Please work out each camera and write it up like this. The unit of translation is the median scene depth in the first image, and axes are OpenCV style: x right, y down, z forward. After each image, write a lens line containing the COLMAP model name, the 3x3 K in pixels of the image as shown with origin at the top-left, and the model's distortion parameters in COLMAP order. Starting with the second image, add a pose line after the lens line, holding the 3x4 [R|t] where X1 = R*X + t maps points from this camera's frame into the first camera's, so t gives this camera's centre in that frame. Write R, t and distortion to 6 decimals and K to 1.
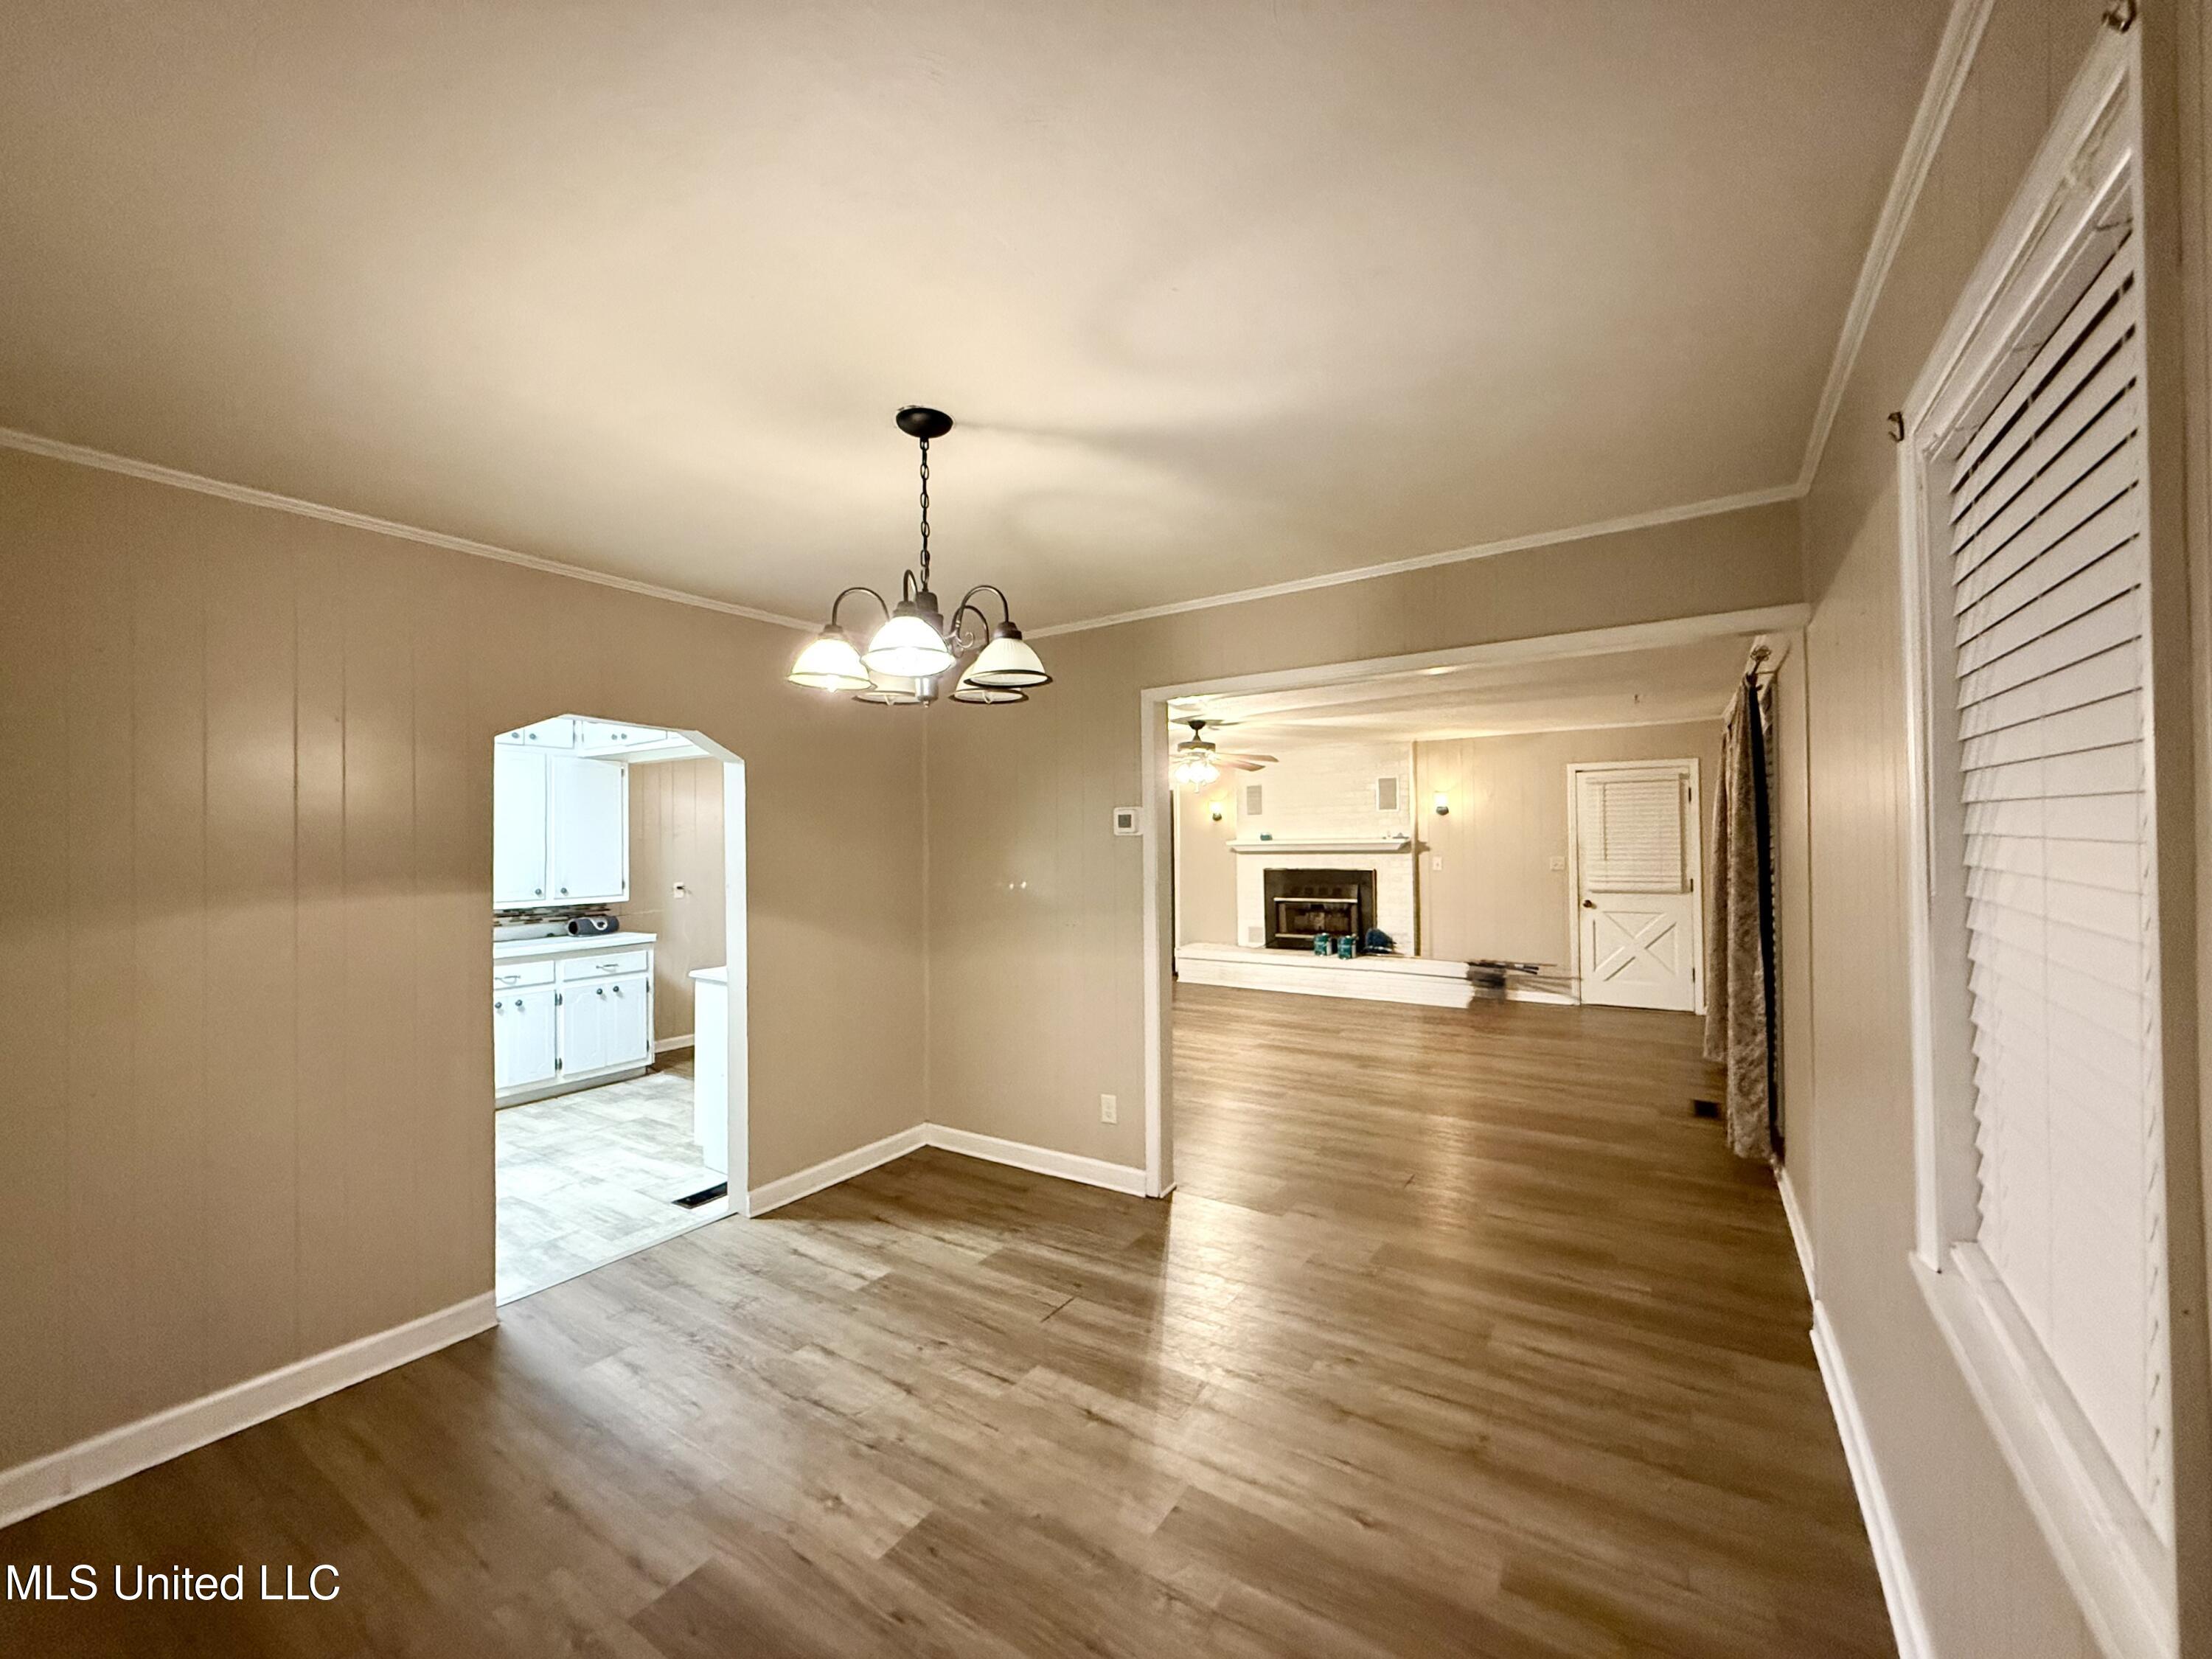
lens RADIAL K [[877.4, 0, 1099.5], [0, 877.4, 830.0], [0, 0, 1]] dist [0.000107, 0.000049]
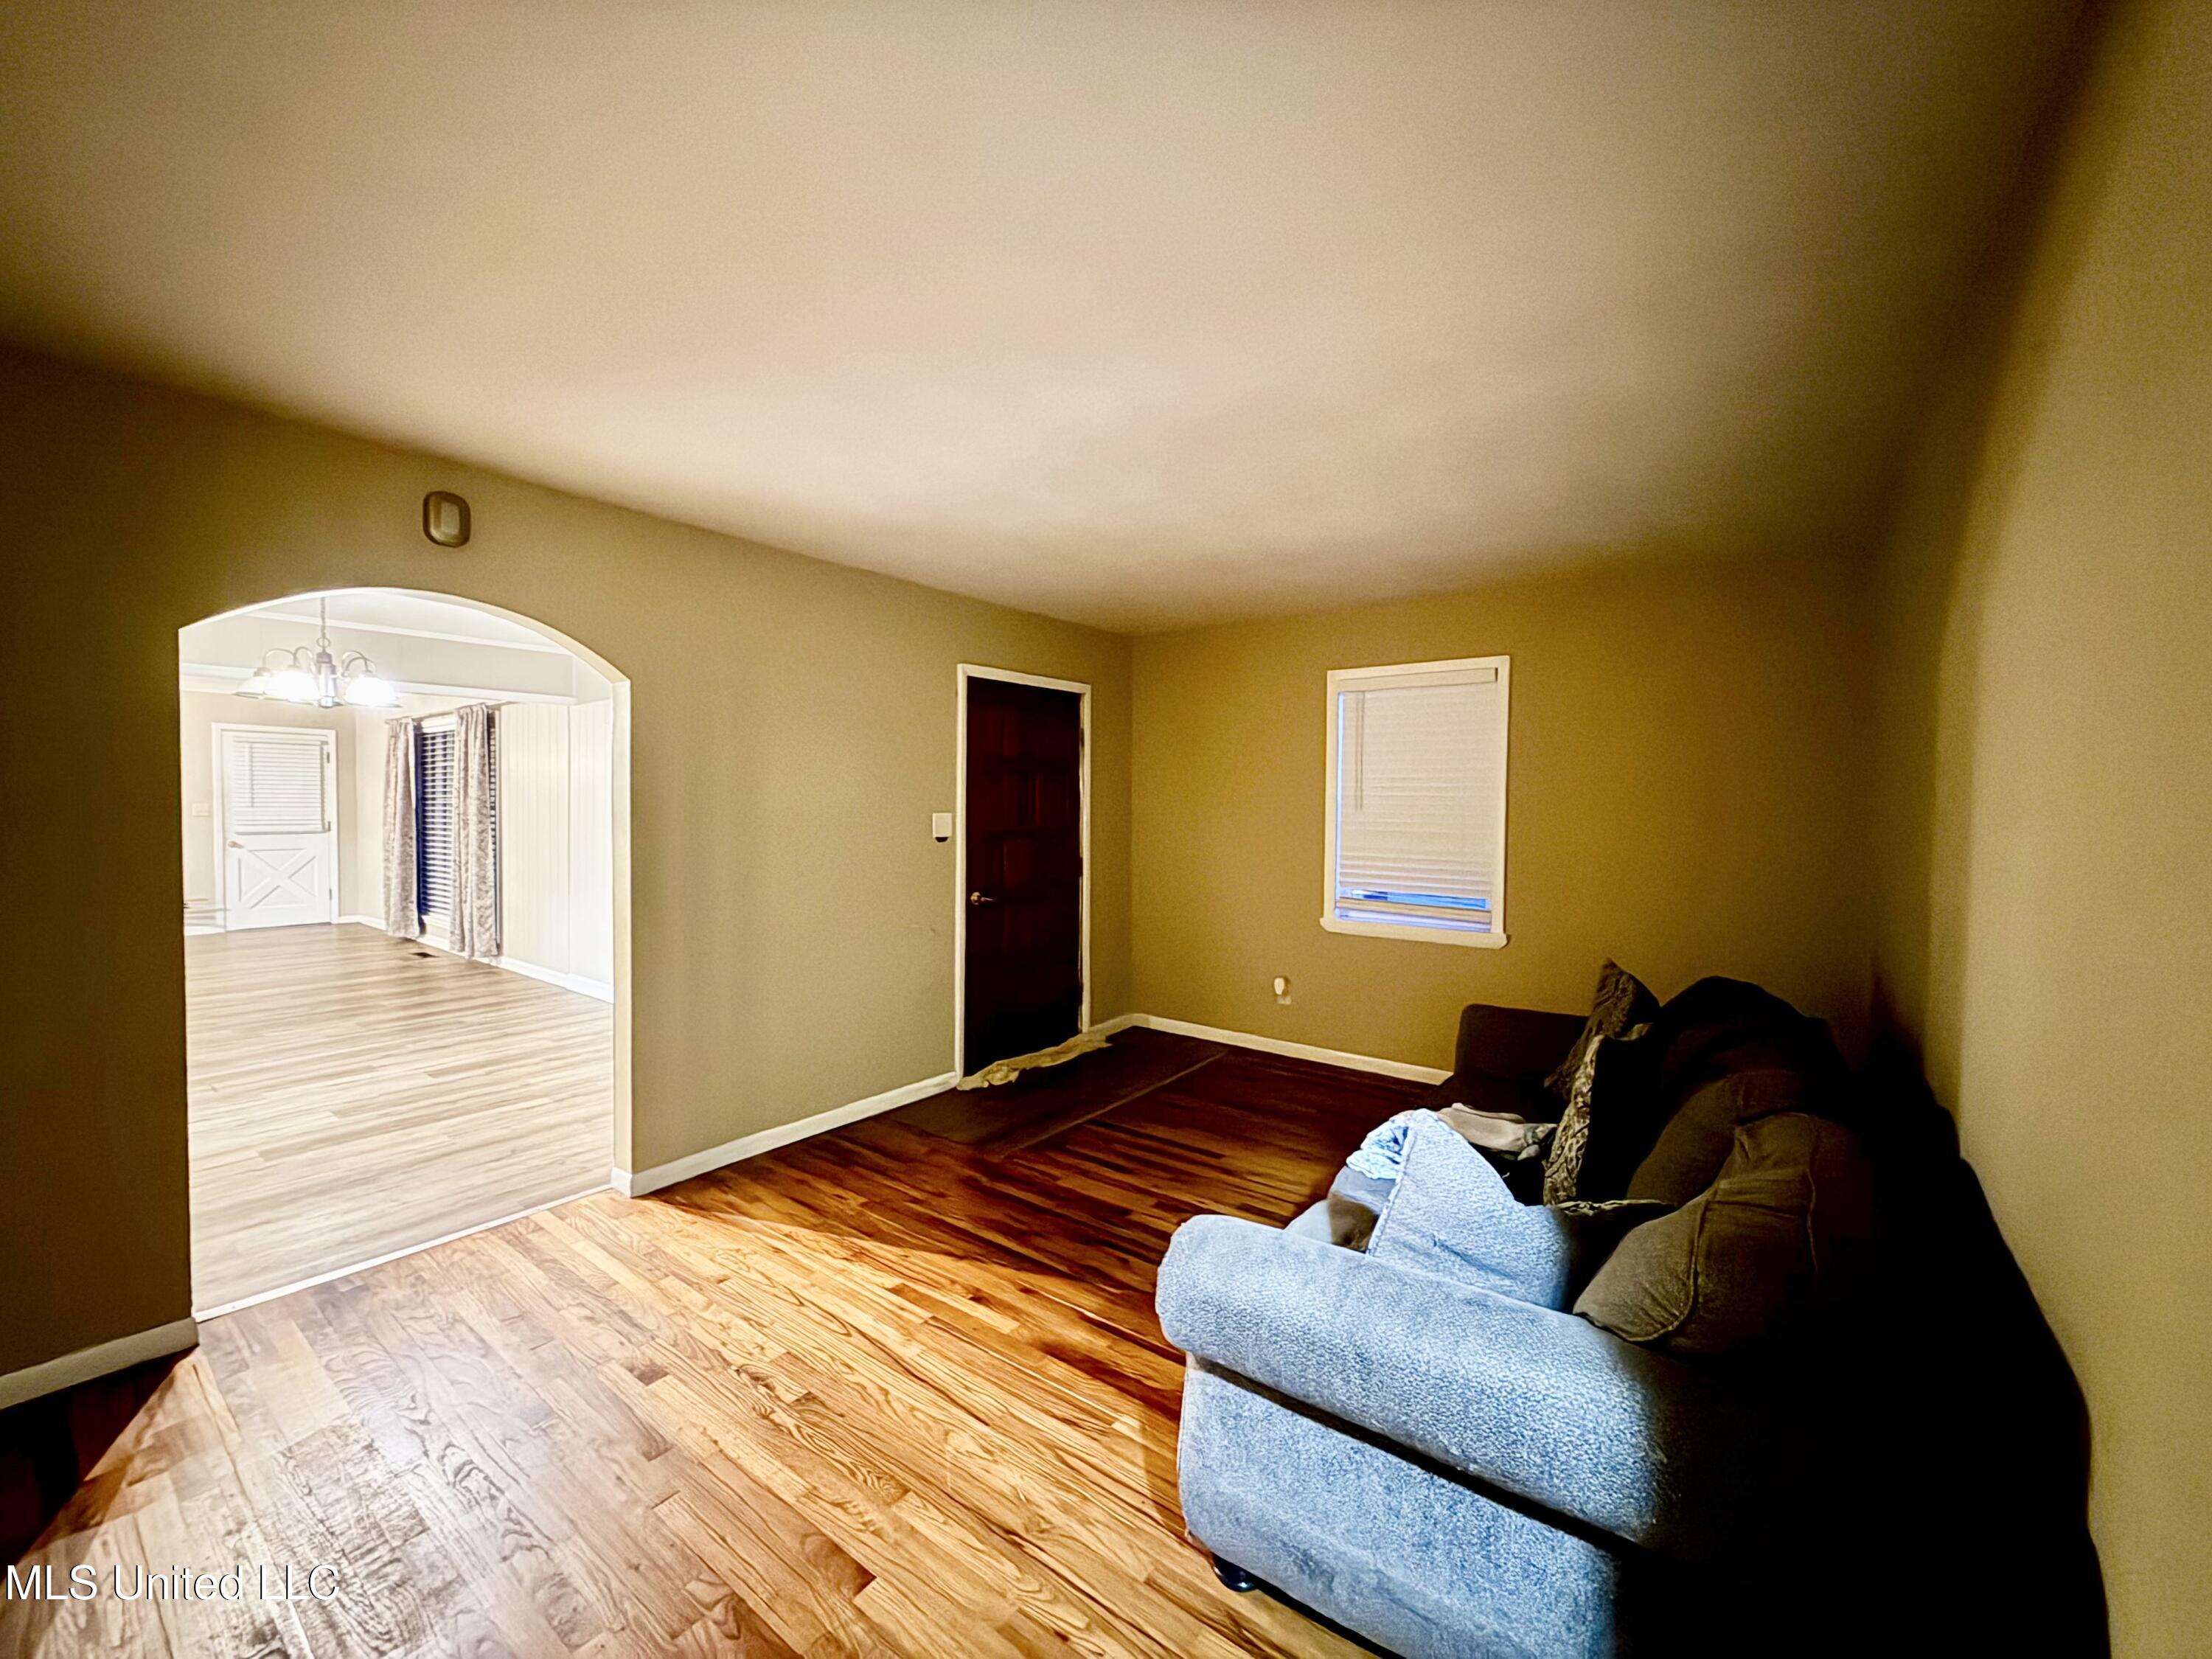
lens RADIAL K [[879.3, 0, 1102.1], [0, 879.3, 829.8], [0, 0, 1]] dist [-0.000657, 0.000200]
pose [[0.065965, -0.018369, 0.997653, -1.256737], [-0.026124, 0.999456, 0.020130, 0.025419], [-0.997480, -0.027391, 0.065449, -0.536890]]
